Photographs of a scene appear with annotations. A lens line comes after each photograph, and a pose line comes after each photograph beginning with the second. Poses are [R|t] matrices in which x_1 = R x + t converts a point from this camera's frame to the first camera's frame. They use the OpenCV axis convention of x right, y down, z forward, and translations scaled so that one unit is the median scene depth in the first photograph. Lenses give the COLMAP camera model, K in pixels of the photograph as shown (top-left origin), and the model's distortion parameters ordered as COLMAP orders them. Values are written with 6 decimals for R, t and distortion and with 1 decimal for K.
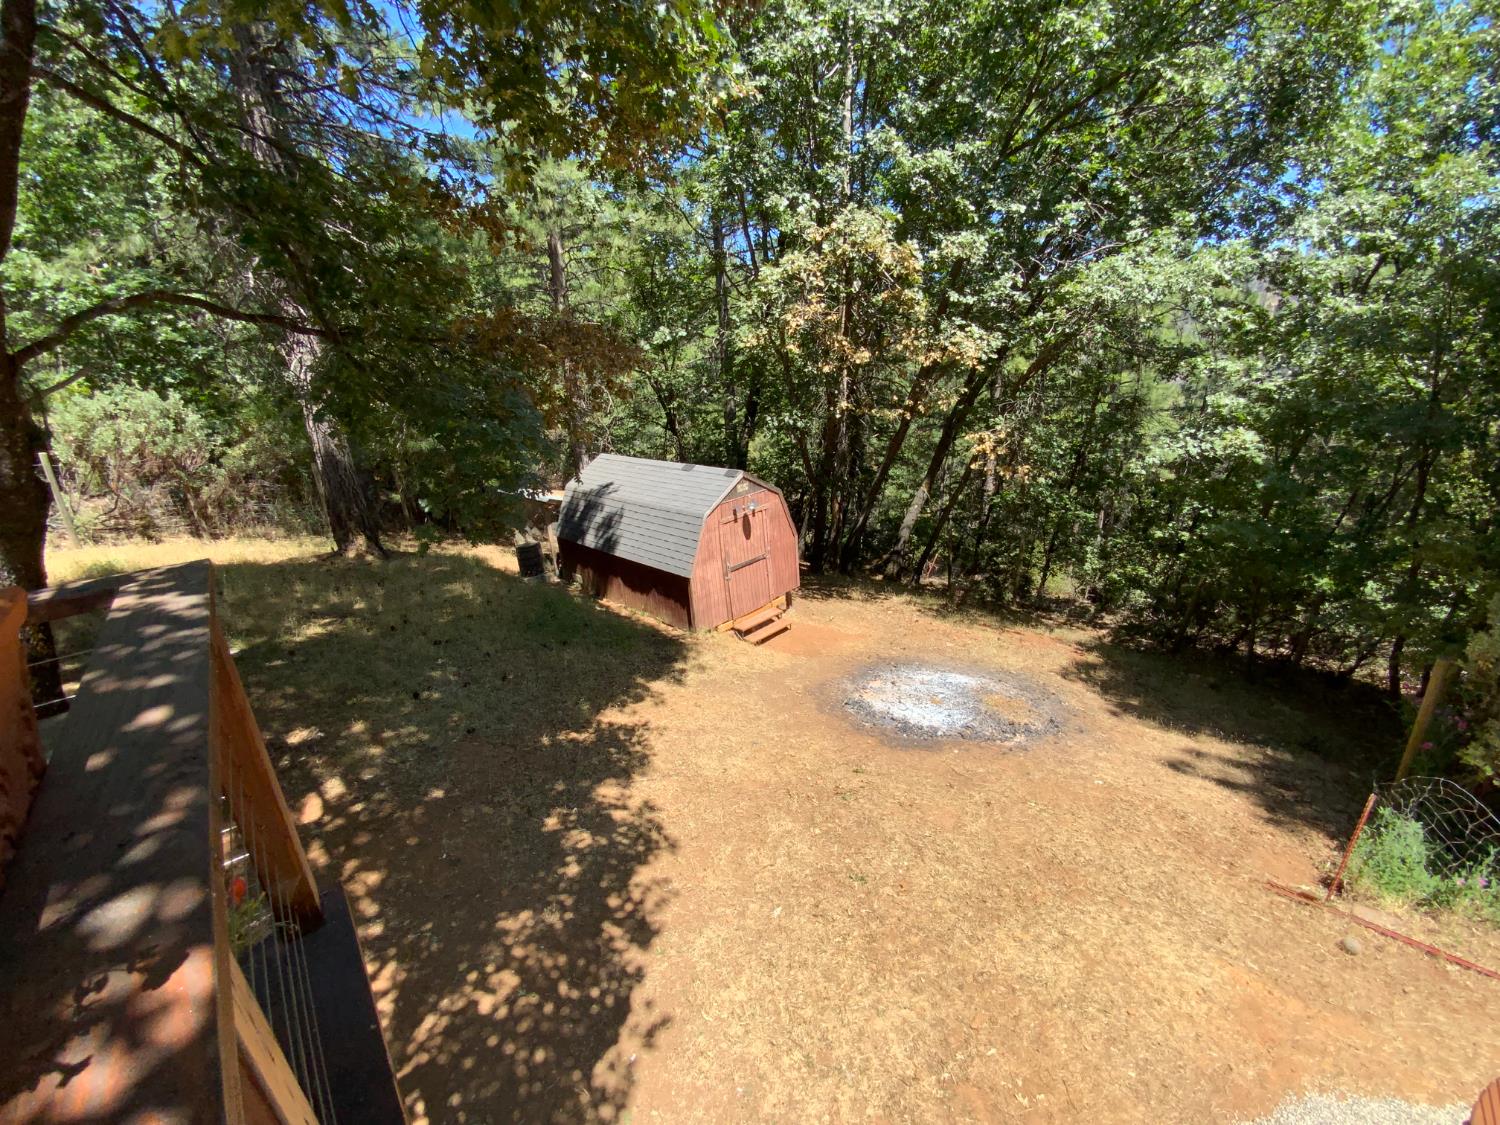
lens RADIAL K [[607.5, 0, 751.2], [0, 607.5, 564.4], [0, 0, 1]] dist [0.025189, -0.019377]
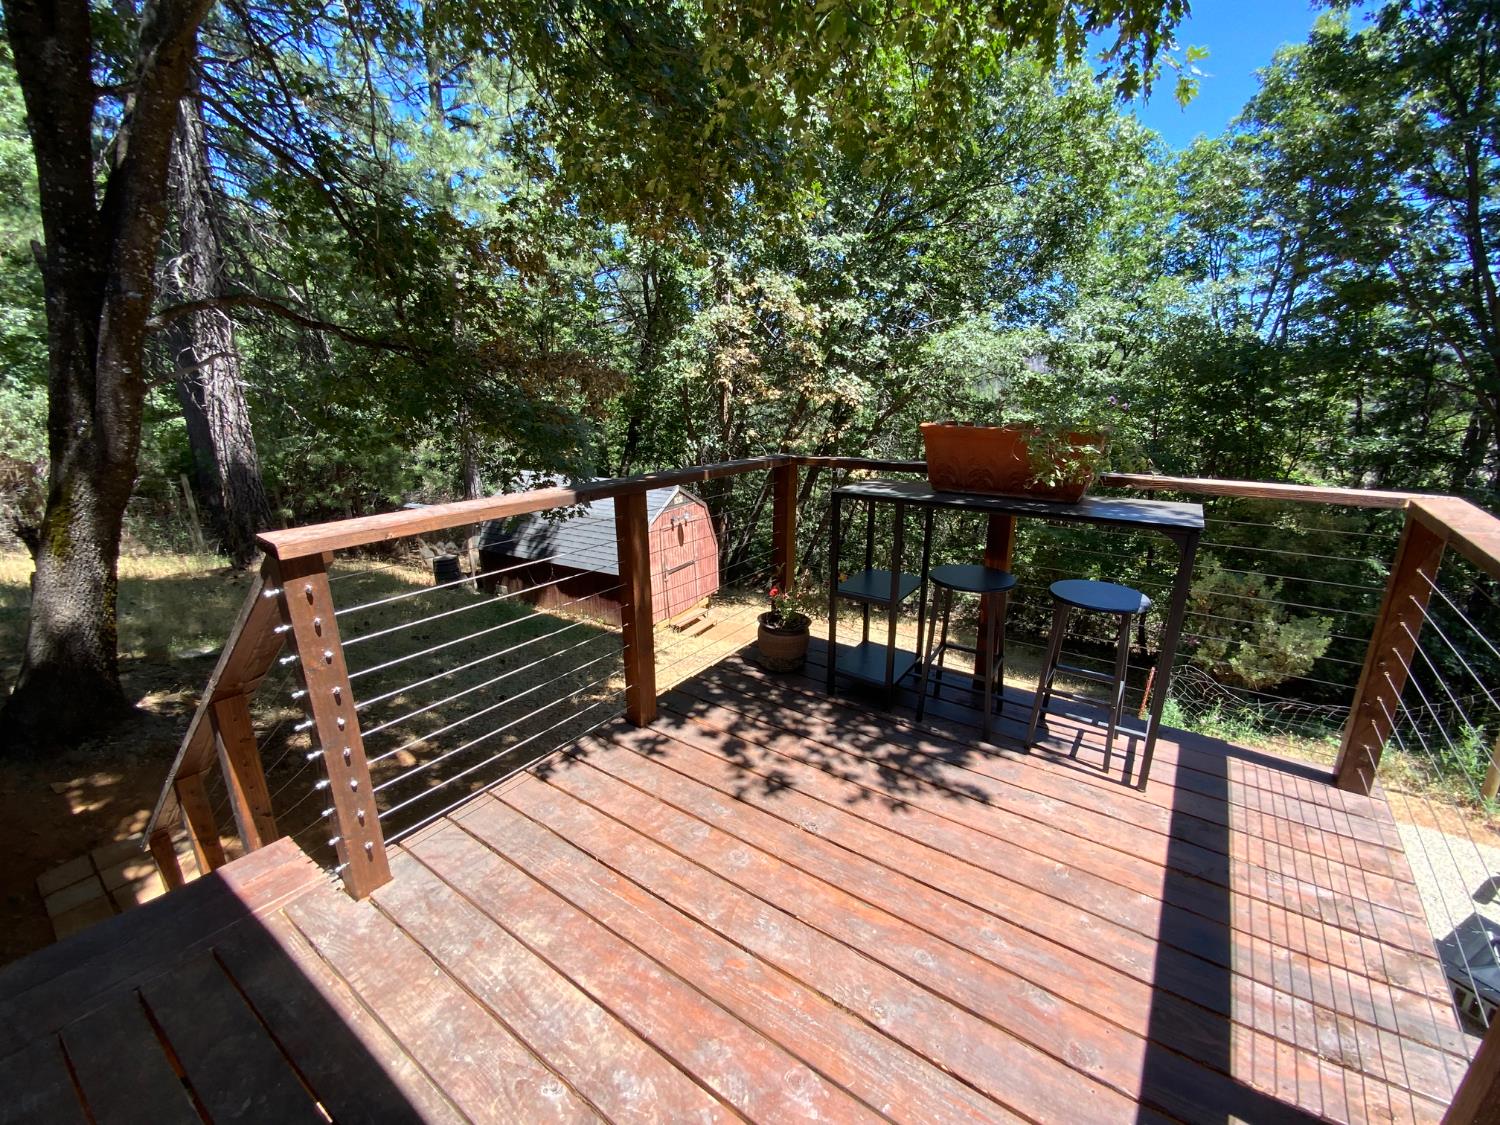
lens RADIAL K [[607.5, 0, 751.2], [0, 607.5, 564.4], [0, 0, 1]] dist [0.025189, -0.019377]
pose [[0.963692, -0.016169, 0.266528, -0.183744], [0.032601, 0.997822, -0.057342, 0.063492], [-0.265020, 0.063949, 0.962120, -0.120941]]
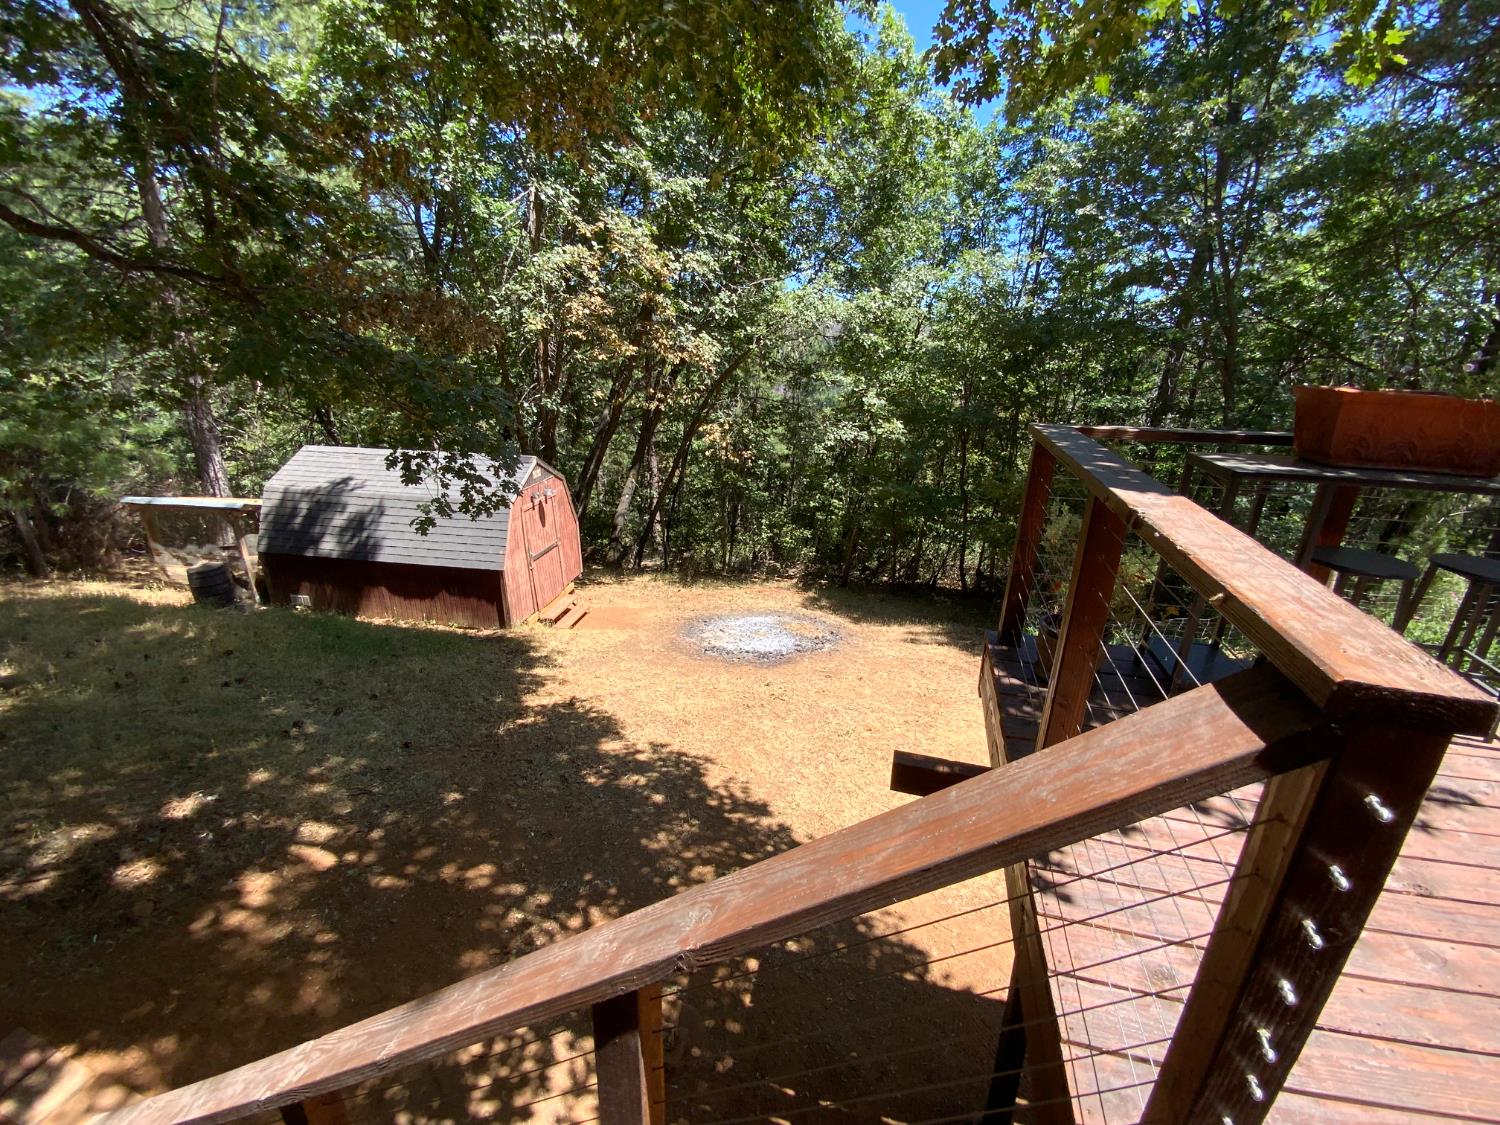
lens RADIAL K [[607.6, 0, 752.2], [0, 607.6, 565.5], [0, 0, 1]] dist [0.022662, -0.014685]
pose [[0.810901, -0.124681, 0.571747, -0.308466], [0.127927, 0.991176, 0.034709, 0.030580], [-0.571030, 0.044996, 0.819695, -0.002572]]
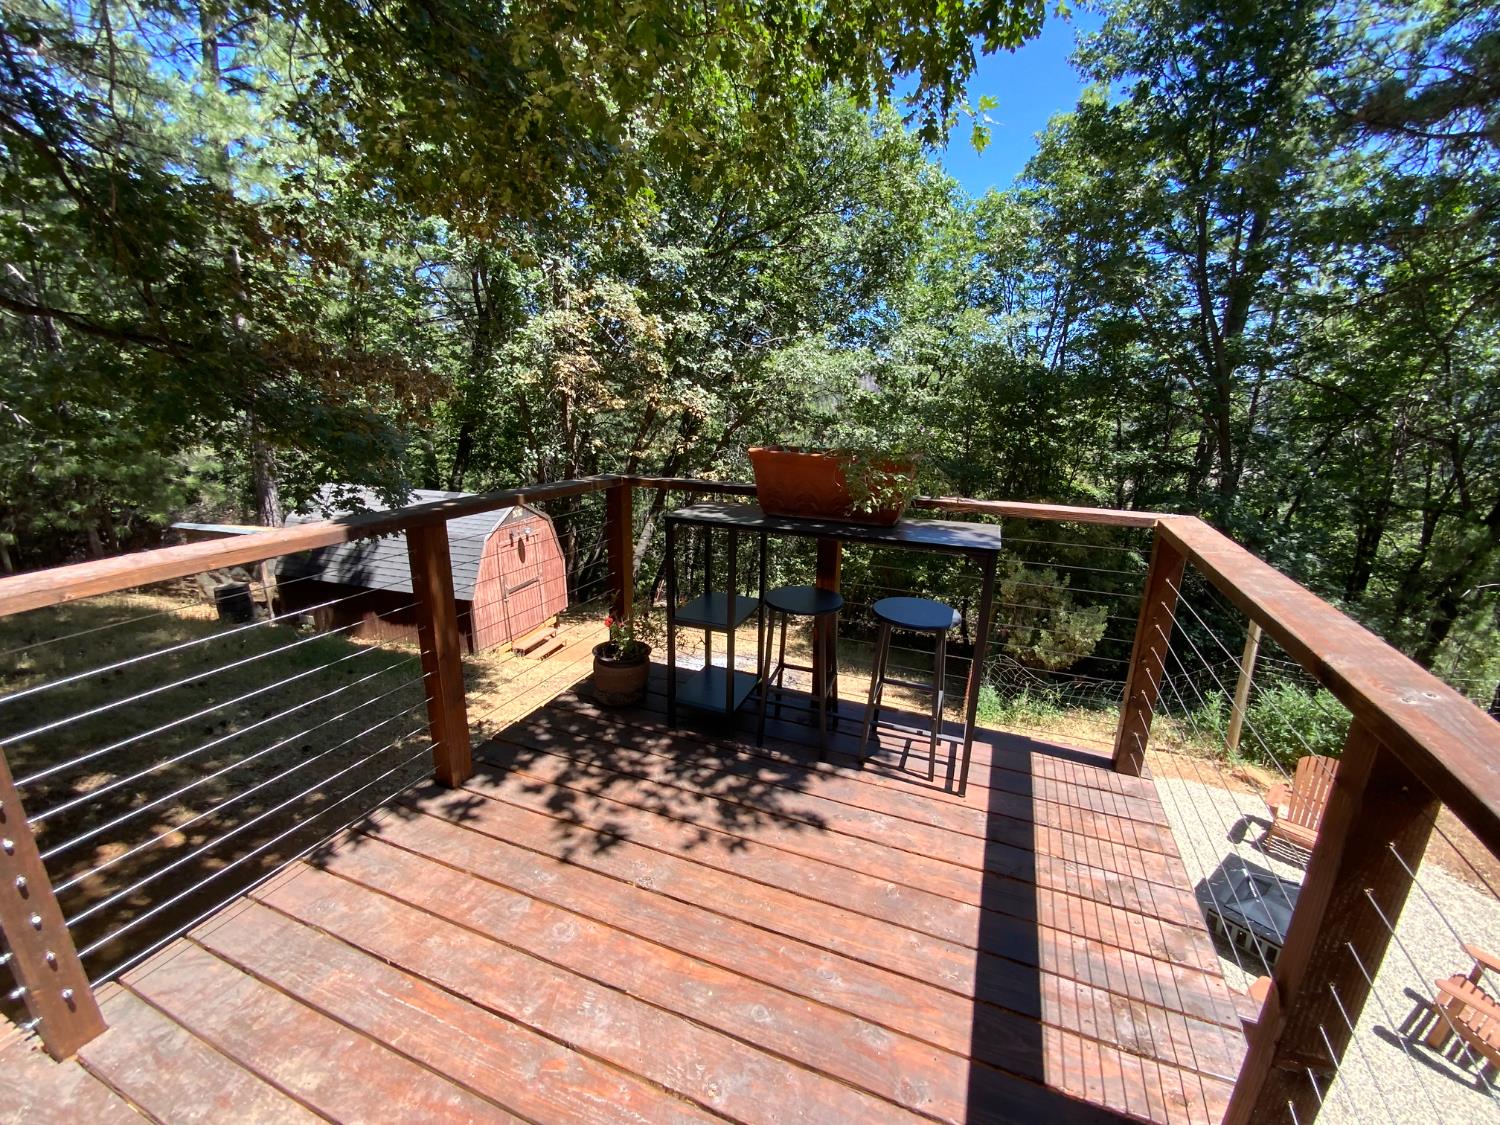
lens RADIAL K [[607.5, 0, 751.2], [0, 607.5, 564.4], [0, 0, 1]] dist [0.025189, -0.019377]
pose [[0.874289, -0.045691, 0.483250, -0.172884], [0.083963, 0.994788, -0.057848, 0.057125], [-0.478088, 0.091151, 0.873569, -0.116202]]
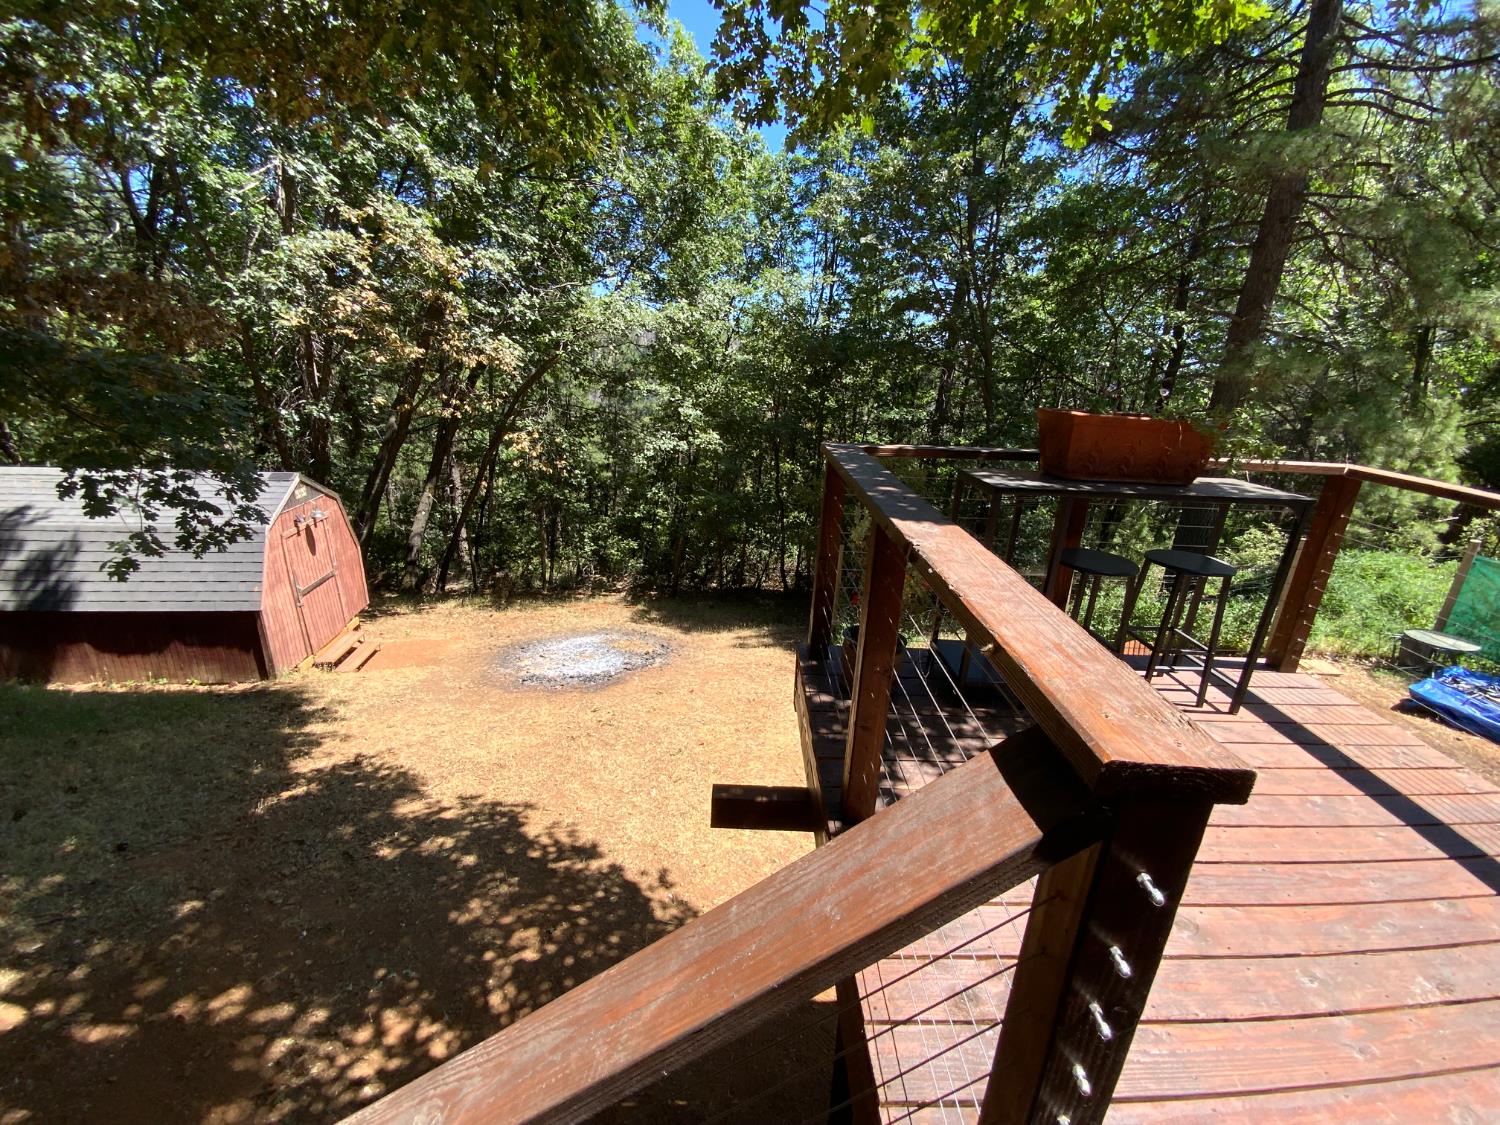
lens RADIAL K [[607.5, 0, 751.2], [0, 607.5, 564.4], [0, 0, 1]] dist [0.025189, -0.019377]
pose [[0.615751, -0.160661, 0.771387, -0.291809], [0.177010, 0.982174, 0.063267, 0.025652], [-0.767801, 0.097586, 0.633213, 0.001888]]
